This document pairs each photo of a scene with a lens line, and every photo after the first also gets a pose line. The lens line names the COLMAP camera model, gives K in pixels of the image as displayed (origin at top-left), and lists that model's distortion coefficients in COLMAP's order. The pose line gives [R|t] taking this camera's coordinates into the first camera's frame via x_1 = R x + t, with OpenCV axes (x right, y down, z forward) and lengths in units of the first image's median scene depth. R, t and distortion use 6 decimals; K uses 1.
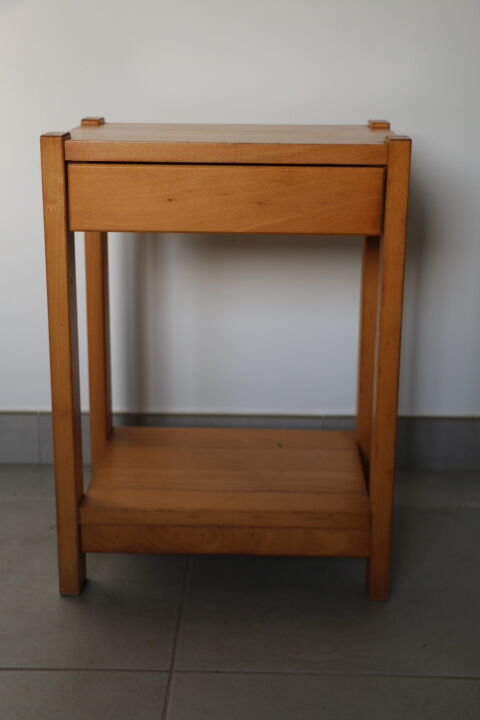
lens RADIAL K [[1133.3, 0, 240.0], [0, 1133.3, 360.0], [0, 0, 1]] dist [0.035203, 0.059071]
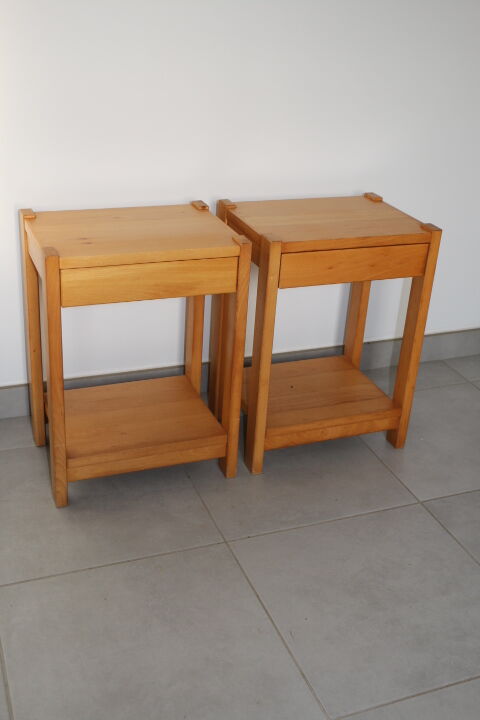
lens RADIAL K [[846.7, 0, 240.0], [0, 846.7, 360.0], [0, 0, 1]] dist [-0.129392, -0.003446]
pose [[0.913827, -0.136417, 0.382506, -0.684132], [0.056218, 0.975318, 0.213530, -0.273033], [-0.402194, -0.173626, 0.898940, -0.191925]]
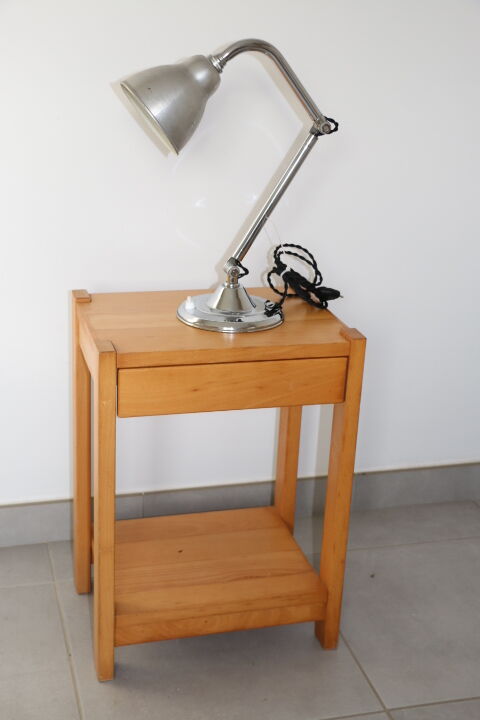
lens RADIAL K [[1088.0, 0, 240.0], [0, 1088.0, 360.0], [0, 0, 1]] dist [0.010632, 0.028112]
pose [[0.950550, -0.071423, 0.302248, -0.359573], [0.045213, 0.994653, 0.092850, -0.266935], [-0.307264, -0.074593, 0.948696, -0.196099]]
